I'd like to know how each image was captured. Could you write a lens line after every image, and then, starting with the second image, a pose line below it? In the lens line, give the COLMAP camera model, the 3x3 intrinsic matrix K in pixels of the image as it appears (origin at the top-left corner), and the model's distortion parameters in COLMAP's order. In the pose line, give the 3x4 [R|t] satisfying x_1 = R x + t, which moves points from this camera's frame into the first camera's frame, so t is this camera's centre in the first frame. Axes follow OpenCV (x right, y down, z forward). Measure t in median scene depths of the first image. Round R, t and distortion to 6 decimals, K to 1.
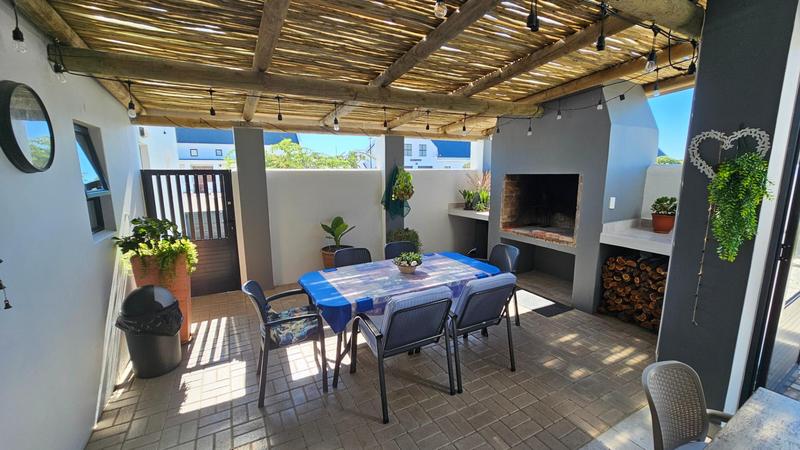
lens RADIAL K [[324.9, 0, 402.0], [0, 324.9, 227.6], [0, 0, 1]] dist [-0.002829, 0.000527]
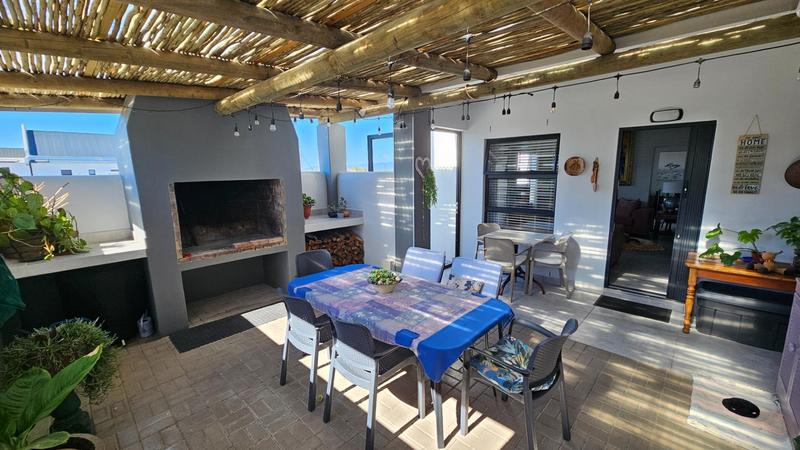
lens RADIAL K [[324.9, 0, 400.5], [0, 324.9, 225.3], [0, 0, 1]] dist [-0.002829, 0.000527]
pose [[-0.308489, -0.147144, 0.939778, -0.818576], [0.177258, 0.961766, 0.208772, -0.215865], [-0.934566, 0.230987, -0.270612, 1.199595]]
